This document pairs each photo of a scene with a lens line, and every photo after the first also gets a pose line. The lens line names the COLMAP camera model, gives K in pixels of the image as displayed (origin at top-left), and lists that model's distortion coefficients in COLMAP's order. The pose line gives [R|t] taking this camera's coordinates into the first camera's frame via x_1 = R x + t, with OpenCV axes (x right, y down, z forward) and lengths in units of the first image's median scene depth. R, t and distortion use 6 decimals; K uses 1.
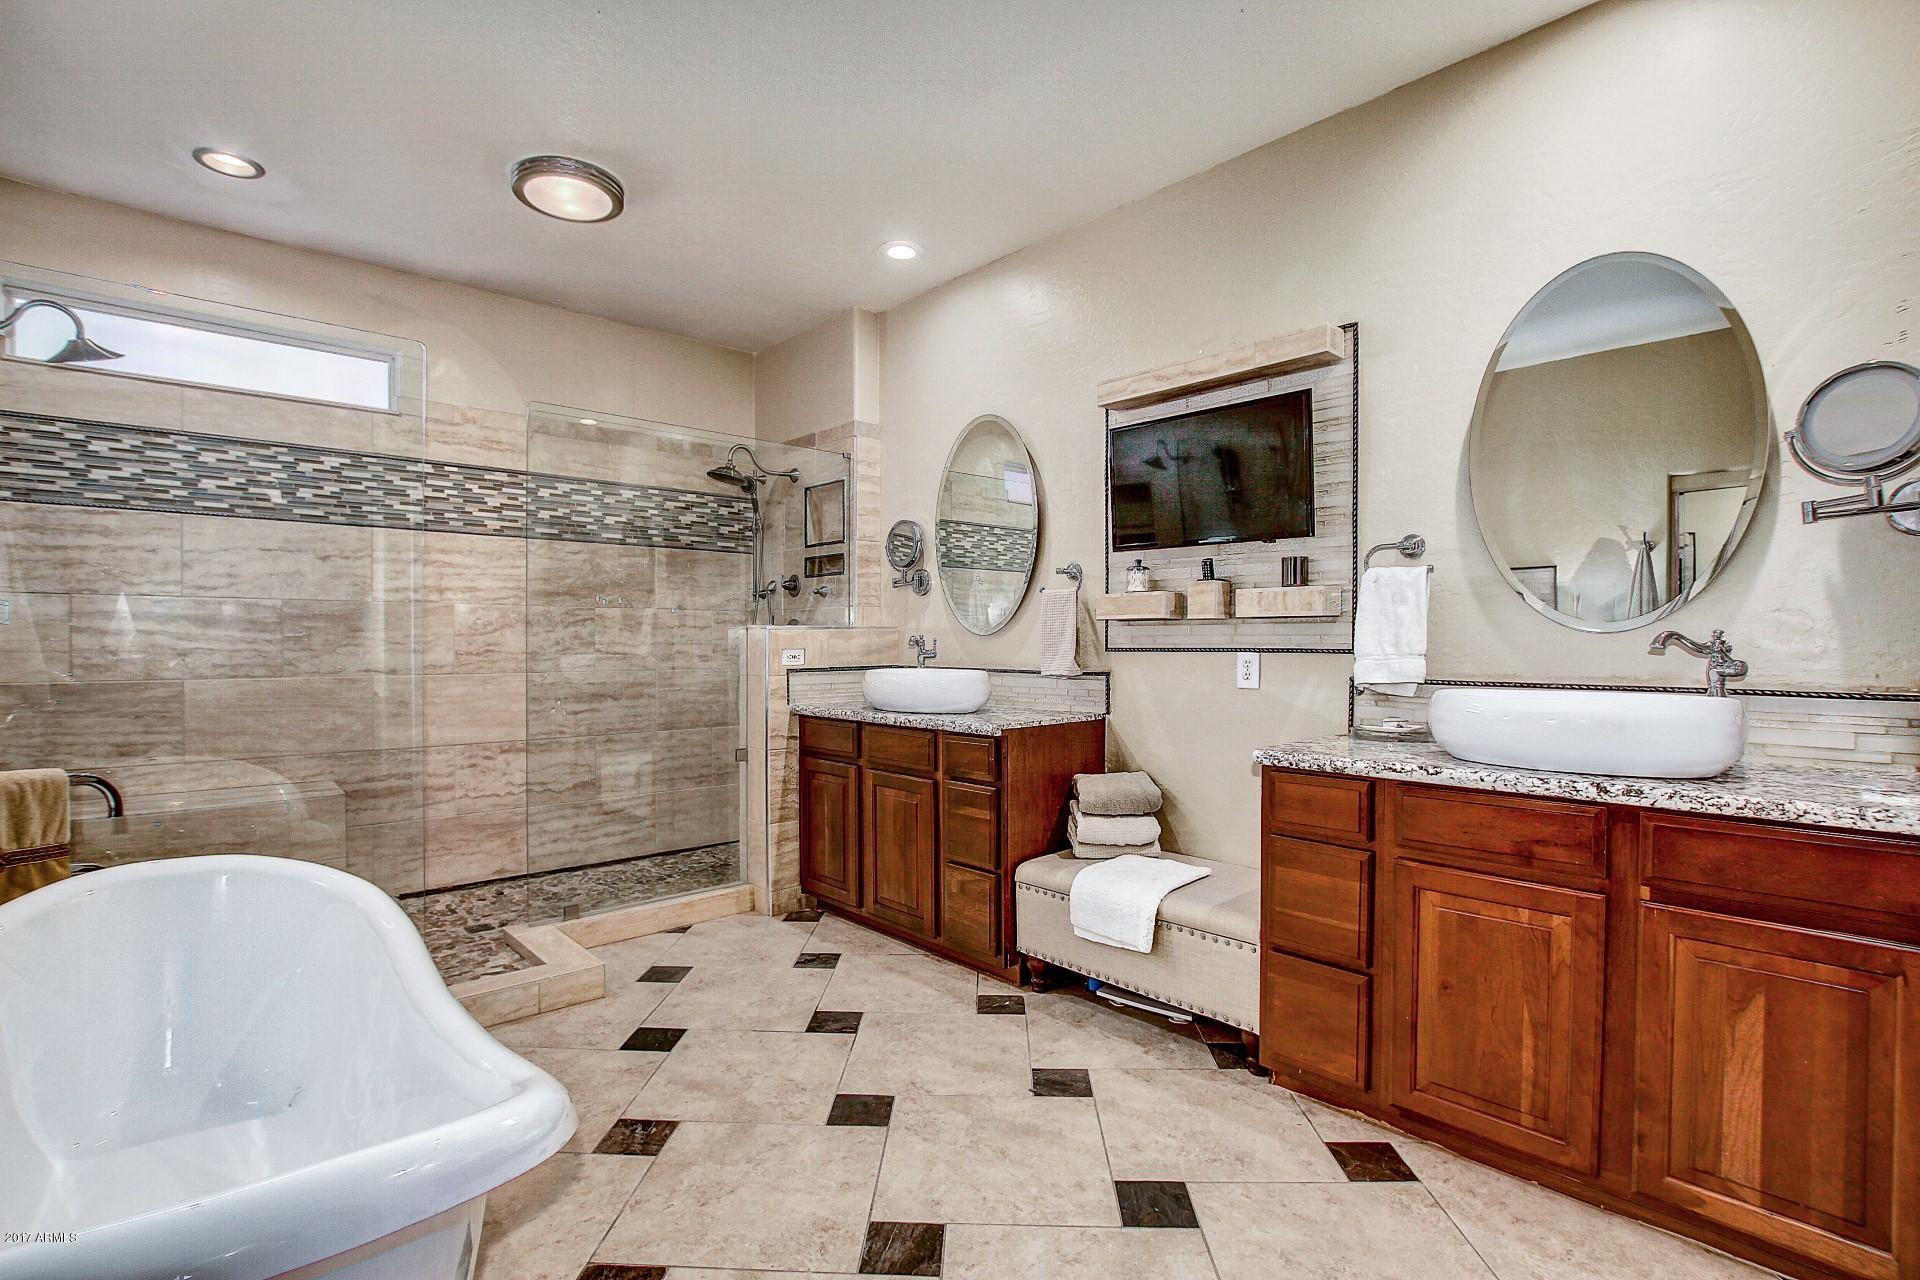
lens RADIAL K [[876.7, 0, 960.0], [0, 876.7, 640.0], [0, 0, 1]] dist [-0.036261, 0.000013]
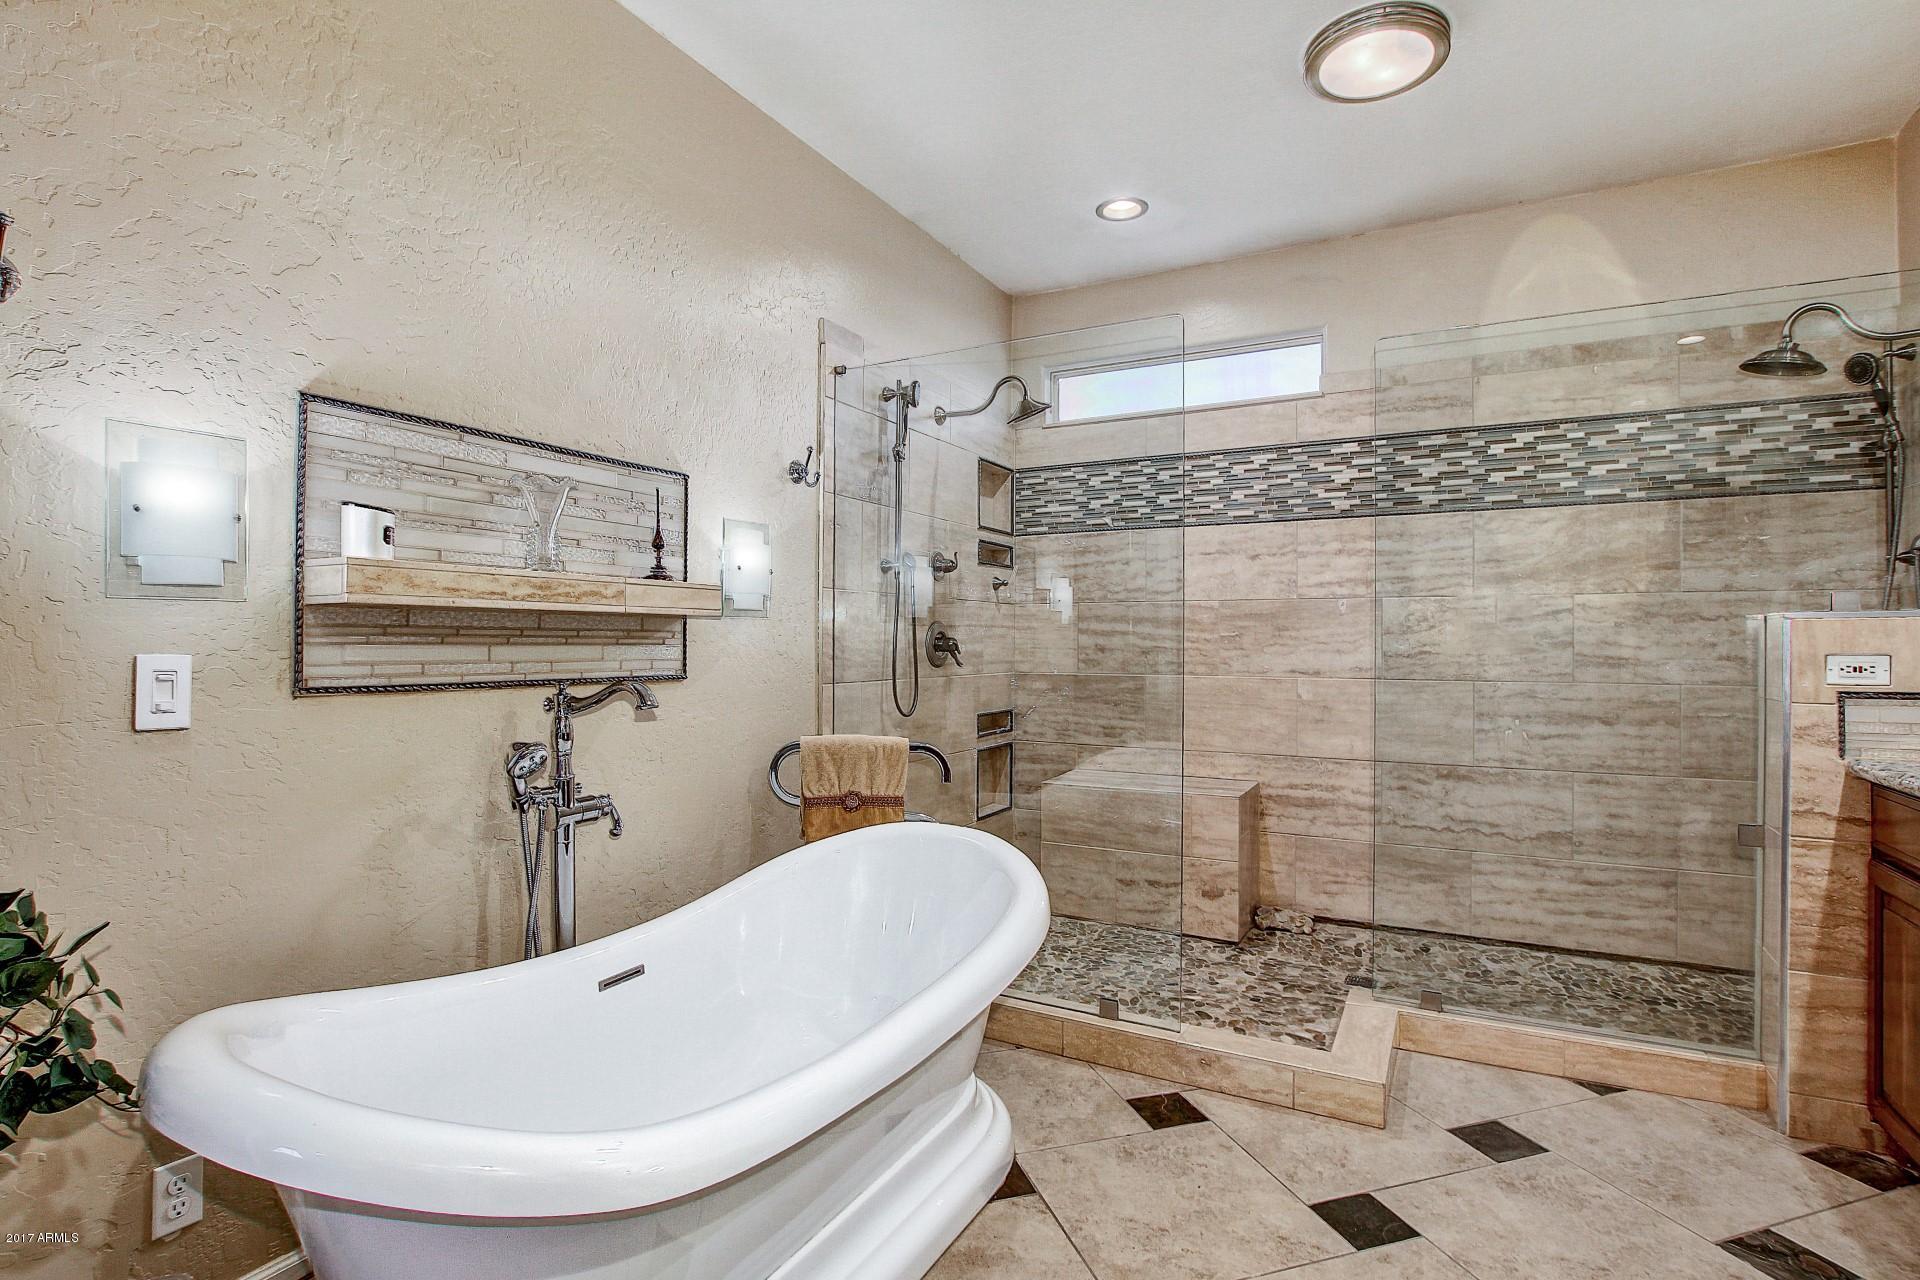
lens RADIAL K [[925.1, 0, 957.2], [0, 925.1, 633.4], [0, 0, 1]] dist [-0.028286, 0.000779]
pose [[0.325511, -0.008785, -0.945497, 0.151133], [-0.001233, 0.999952, -0.009716, 0.003620], [0.945538, 0.004328, 0.325484, 0.311657]]
